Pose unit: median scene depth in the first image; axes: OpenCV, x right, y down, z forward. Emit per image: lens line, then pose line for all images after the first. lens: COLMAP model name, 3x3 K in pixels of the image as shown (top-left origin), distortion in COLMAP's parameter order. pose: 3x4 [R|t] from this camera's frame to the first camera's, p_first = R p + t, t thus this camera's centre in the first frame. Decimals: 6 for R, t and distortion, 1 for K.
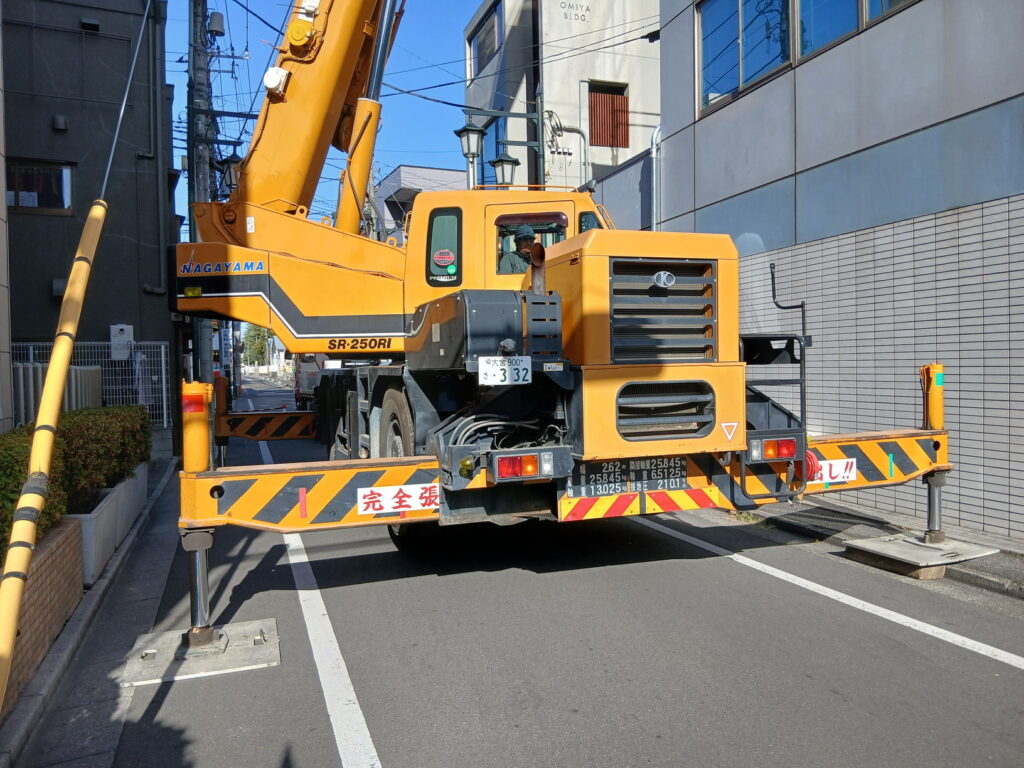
lens RADIAL K [[767.5, 0, 507.7], [0, 767.5, 388.4], [0, 0, 1]] dist [0.048242, -0.079801]
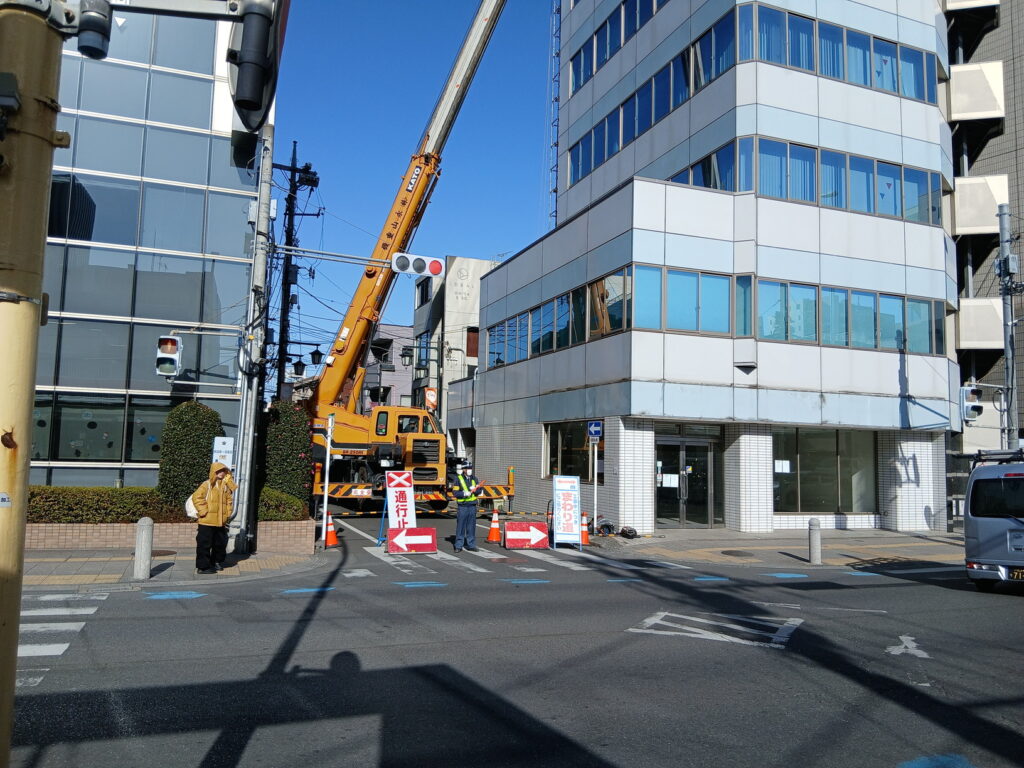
lens RADIAL K [[767.5, 0, 507.7], [0, 767.5, 388.4], [0, 0, 1]] dist [0.048242, -0.079801]
pose [[0.998510, 0.048617, 0.024763, 0.510928], [-0.045373, 0.991976, -0.118007, 0.037347], [-0.030302, 0.116708, 0.992704, -3.186451]]
